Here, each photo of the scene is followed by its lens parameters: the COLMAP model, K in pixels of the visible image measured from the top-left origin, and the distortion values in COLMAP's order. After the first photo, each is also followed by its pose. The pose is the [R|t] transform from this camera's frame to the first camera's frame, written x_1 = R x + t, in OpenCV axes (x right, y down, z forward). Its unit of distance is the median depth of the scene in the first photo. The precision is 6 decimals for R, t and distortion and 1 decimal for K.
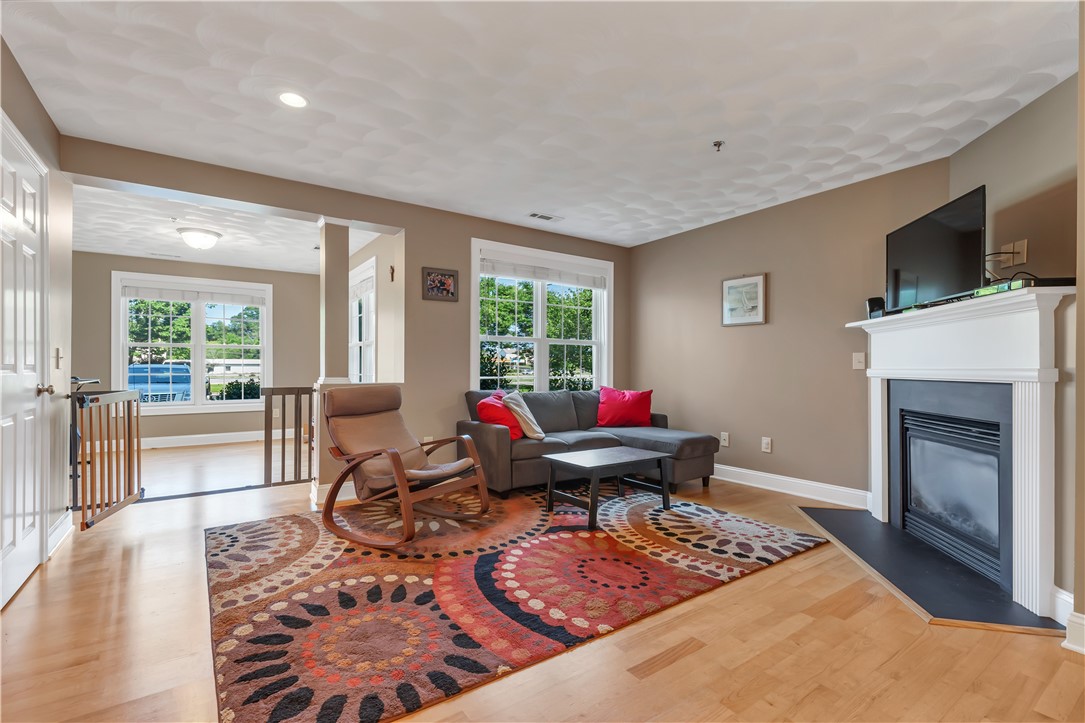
lens RADIAL K [[493.7, 0, 533.4], [0, 493.7, 366.1], [0, 0, 1]] dist [0.003546, 0.000538]
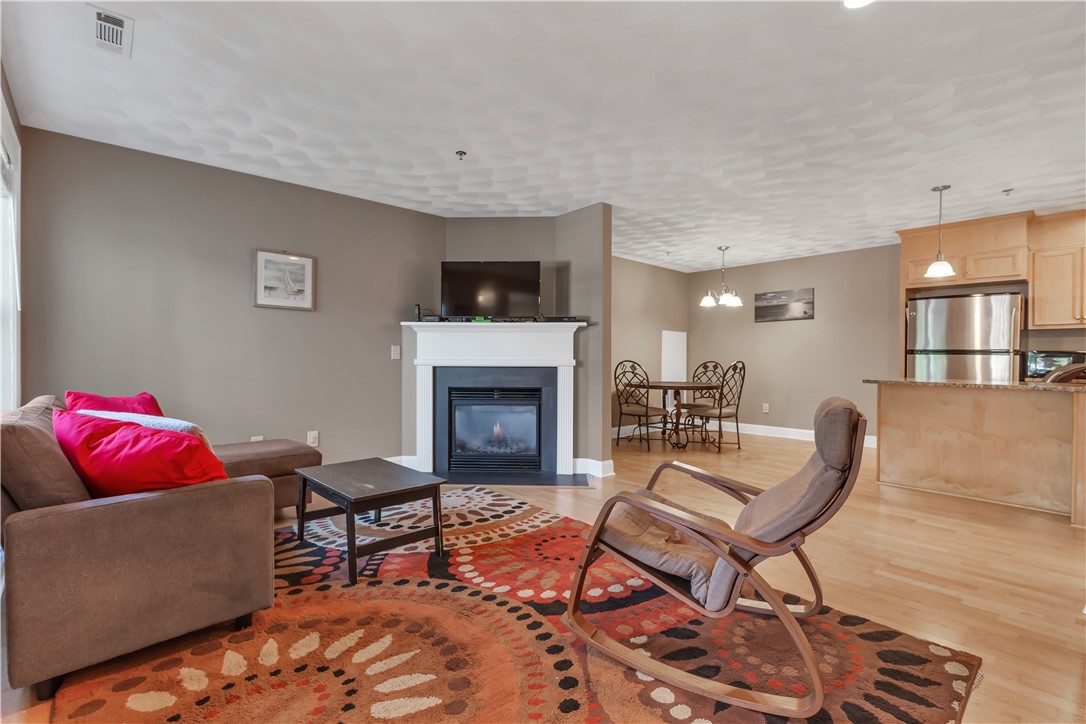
lens RADIAL K [[498.9, 0, 539.8], [0, 498.9, 363.2], [0, 0, 1]] dist [0.001129, 0.000022]
pose [[-0.142093, -0.012505, 0.989774, -0.803551], [-0.008777, 0.999897, 0.011372, -0.000979], [-0.989814, -0.007071, -0.142188, 1.067702]]
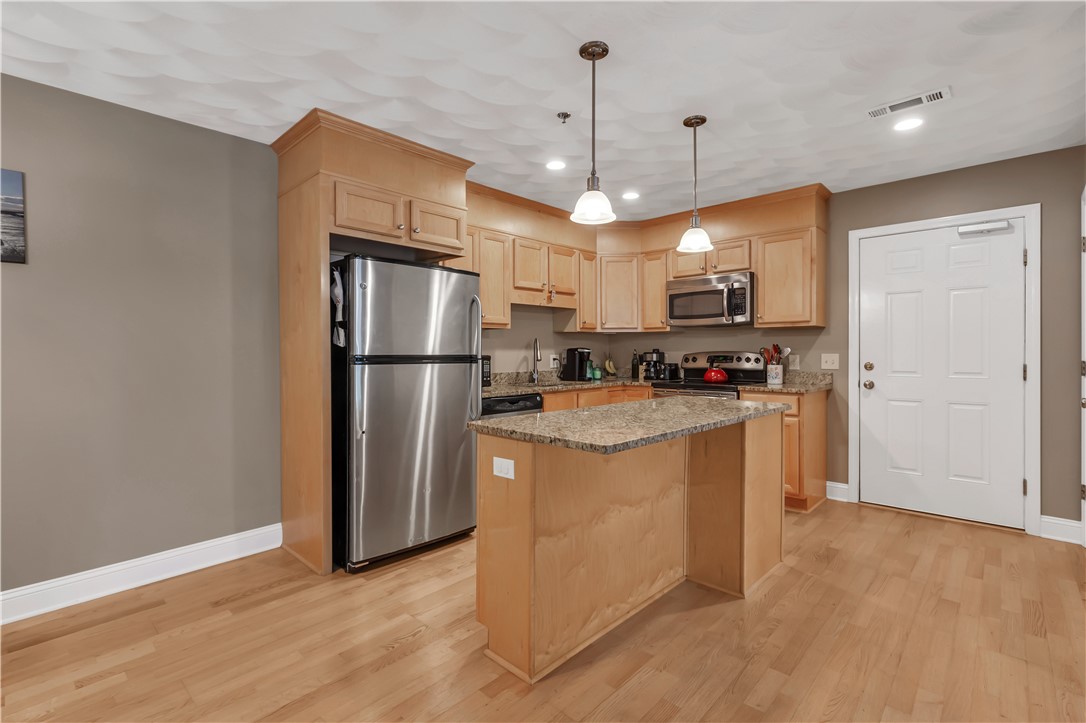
lens RADIAL K [[501.2, 0, 540.5], [0, 501.2, 353.0], [0, 0, 1]] dist [0.000860, 0.000281]
pose [[-0.974772, 0.001172, -0.223200, 0.680994], [0.000630, 0.999997, 0.002499, -0.047981], [0.223203, 0.002296, -0.974769, 0.453904]]
